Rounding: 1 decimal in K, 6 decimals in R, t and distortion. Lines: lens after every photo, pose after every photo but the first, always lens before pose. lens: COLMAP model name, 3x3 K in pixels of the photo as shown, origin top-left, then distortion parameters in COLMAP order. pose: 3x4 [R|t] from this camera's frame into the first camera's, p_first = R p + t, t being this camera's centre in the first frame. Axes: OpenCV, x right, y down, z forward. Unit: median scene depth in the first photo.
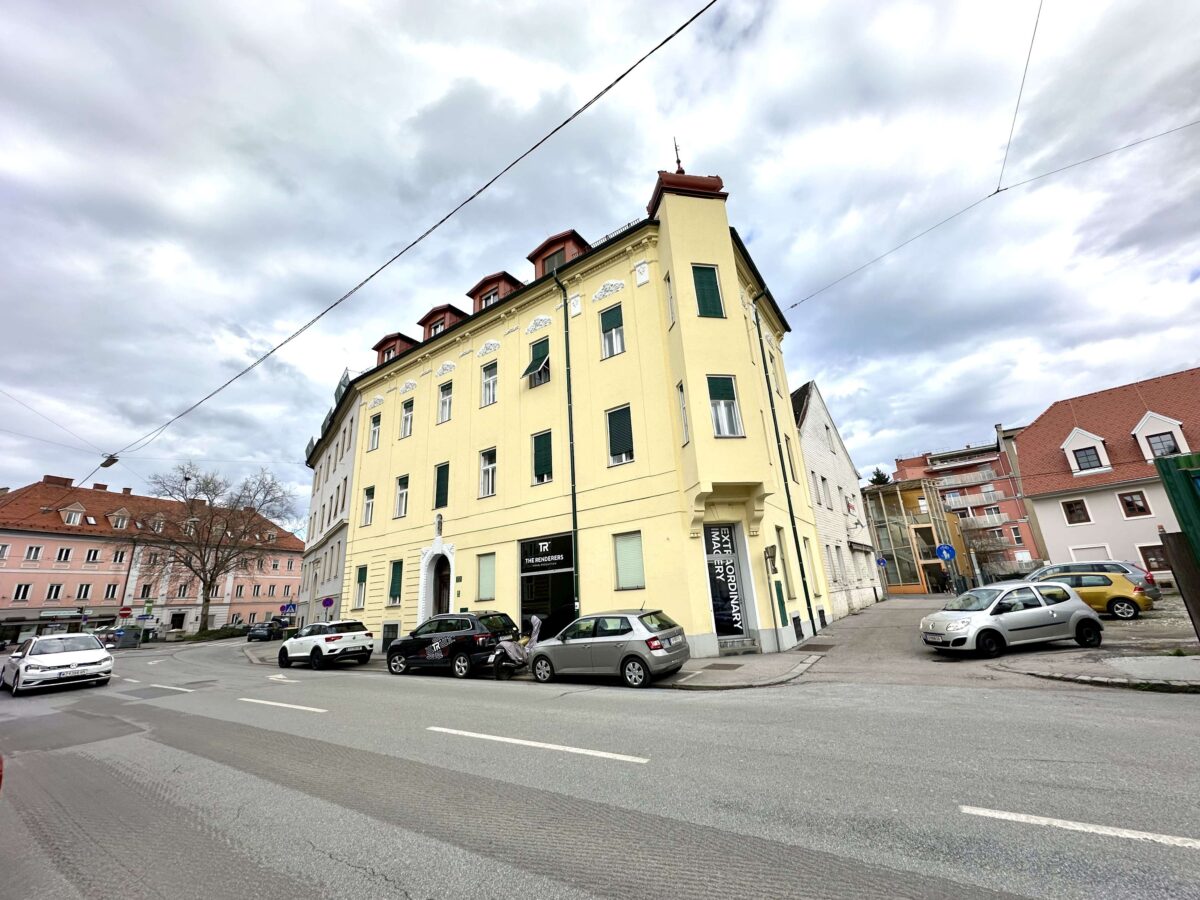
lens RADIAL K [[479.7, 0, 600.3], [0, 479.7, 448.5], [0, 0, 1]] dist [-0.003246, 0.000435]
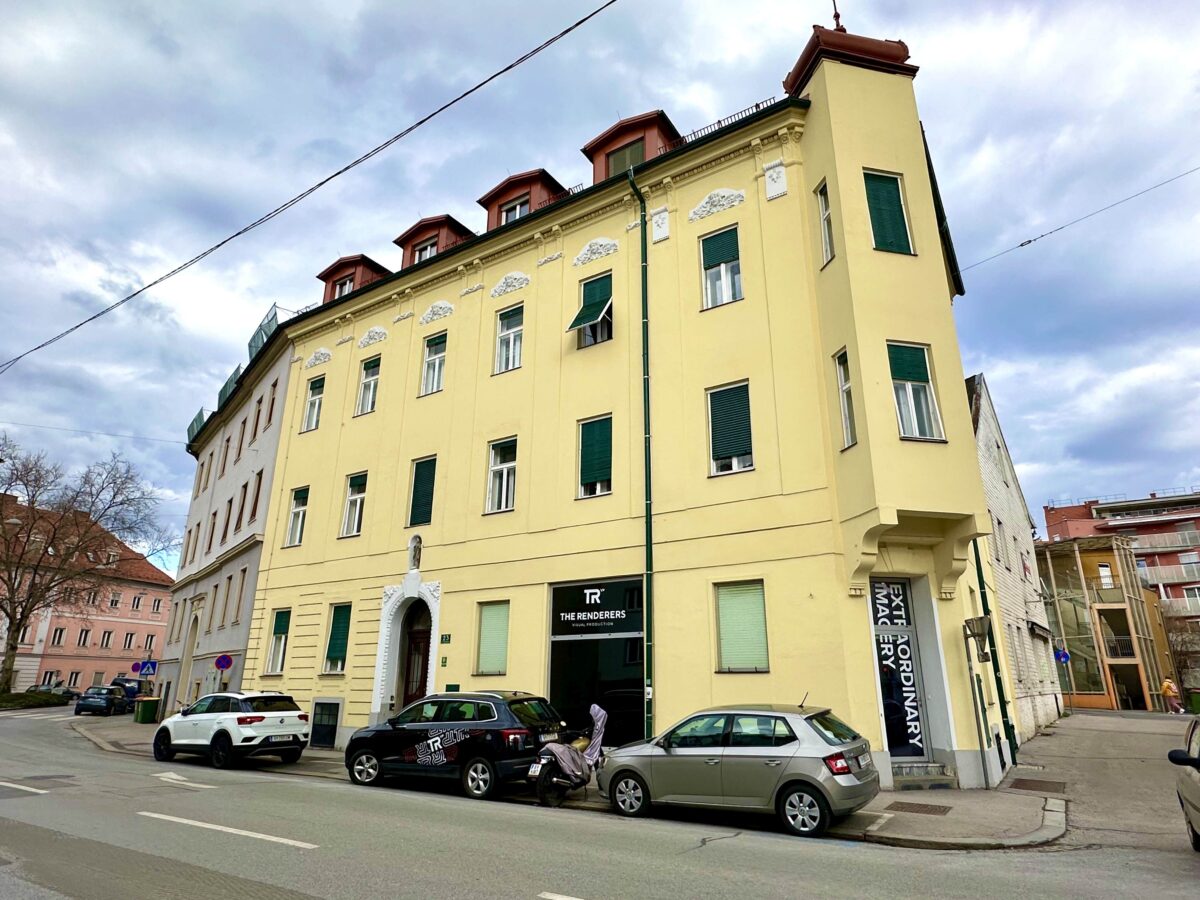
lens RADIAL K [[703.3, 0, 600.1], [0, 703.3, 451.4], [0, 0, 1]] dist [-0.000995, -0.000739]
pose [[0.997547, 0.069276, 0.010003, -0.106741], [-0.069091, 0.997451, -0.017829, 0.024120], [-0.011213, 0.017094, 0.999791, 0.053313]]
